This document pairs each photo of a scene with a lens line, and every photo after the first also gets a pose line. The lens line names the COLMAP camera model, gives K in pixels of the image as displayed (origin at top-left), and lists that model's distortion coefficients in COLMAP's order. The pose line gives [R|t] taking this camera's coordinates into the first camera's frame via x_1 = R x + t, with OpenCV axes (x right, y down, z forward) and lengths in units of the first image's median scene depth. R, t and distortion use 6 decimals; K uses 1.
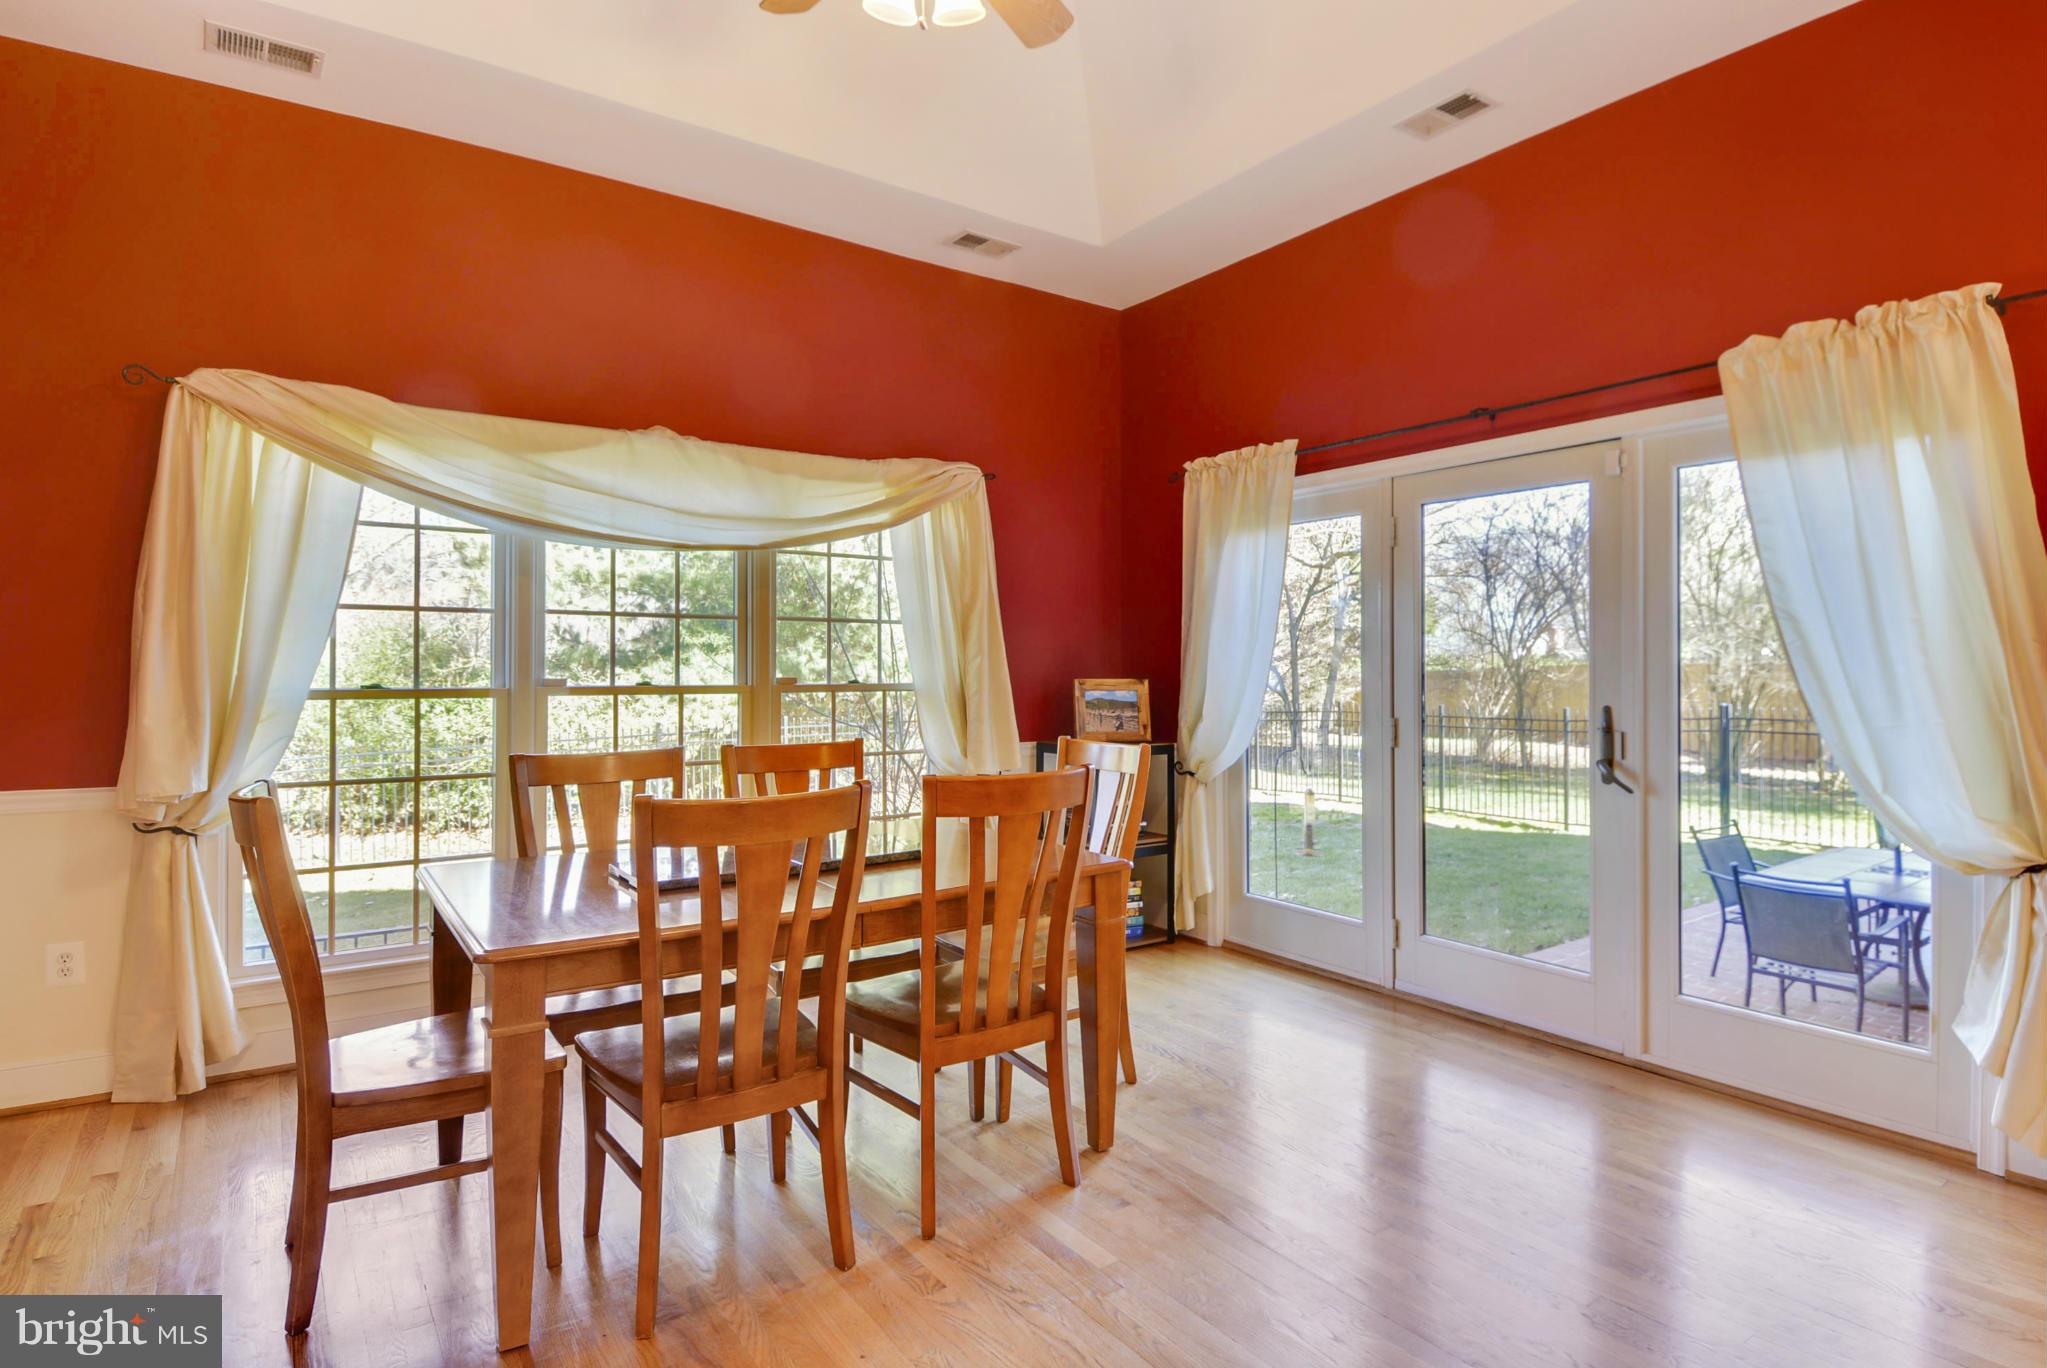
lens RADIAL K [[1044.0, 0, 1031.0], [0, 1044.0, 667.7], [0, 0, 1]] dist [-0.001316, -0.027524]
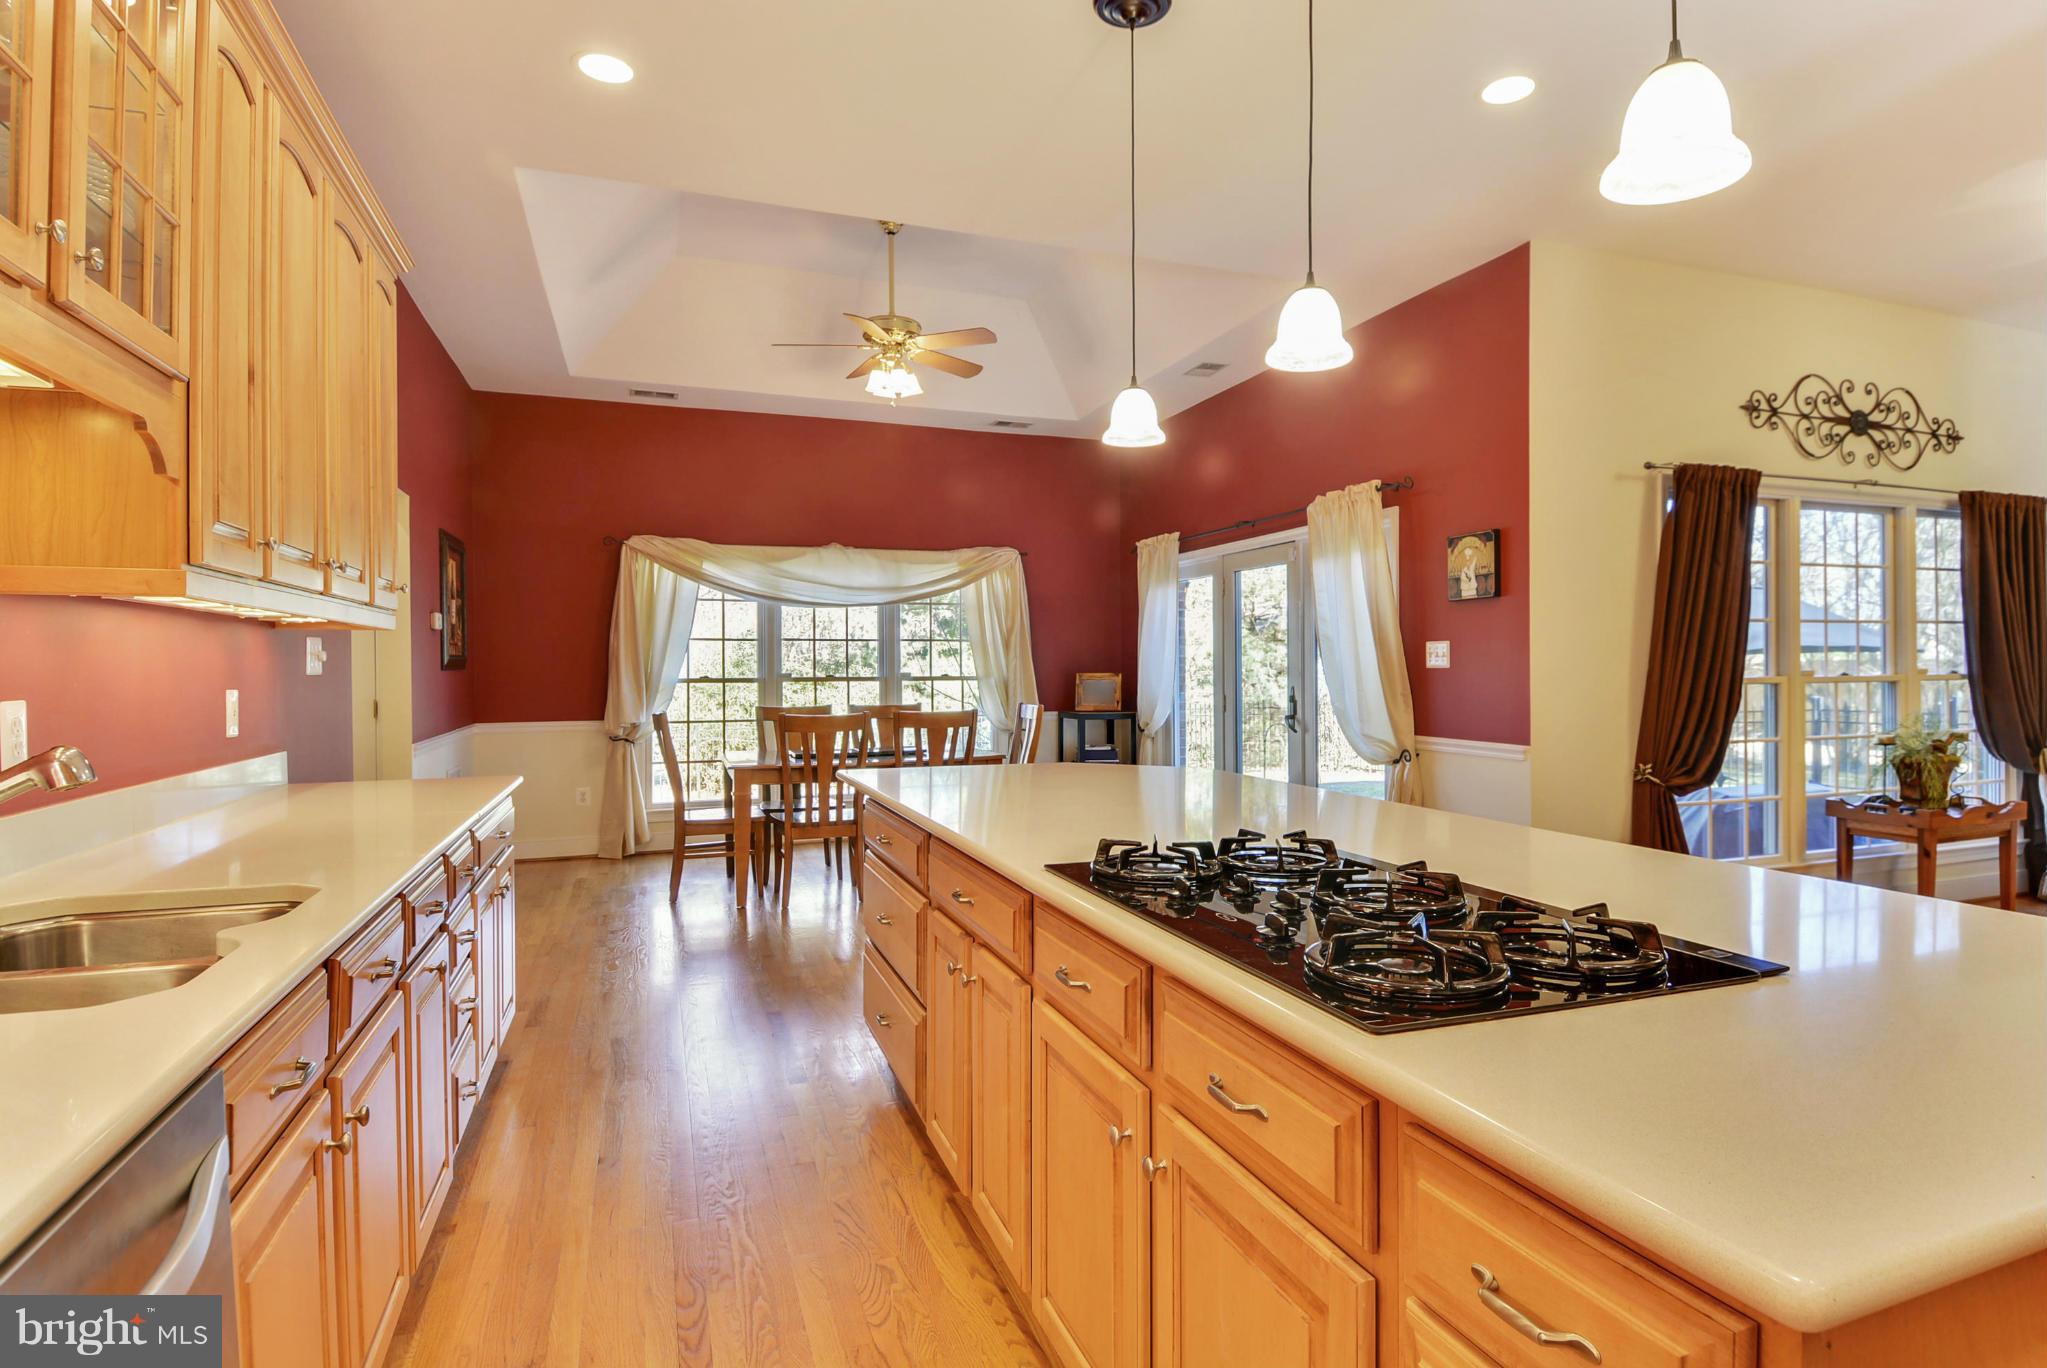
lens RADIAL K [[1094.8, 0, 1023.0], [0, 1094.8, 671.3], [0, 0, 1]] dist [-0.000700, -0.000391]
pose [[0.955365, -0.001757, -0.295424, 0.631923], [0.004413, 0.999956, 0.008324, -0.008798], [0.295396, -0.009256, 0.955330, -0.920283]]
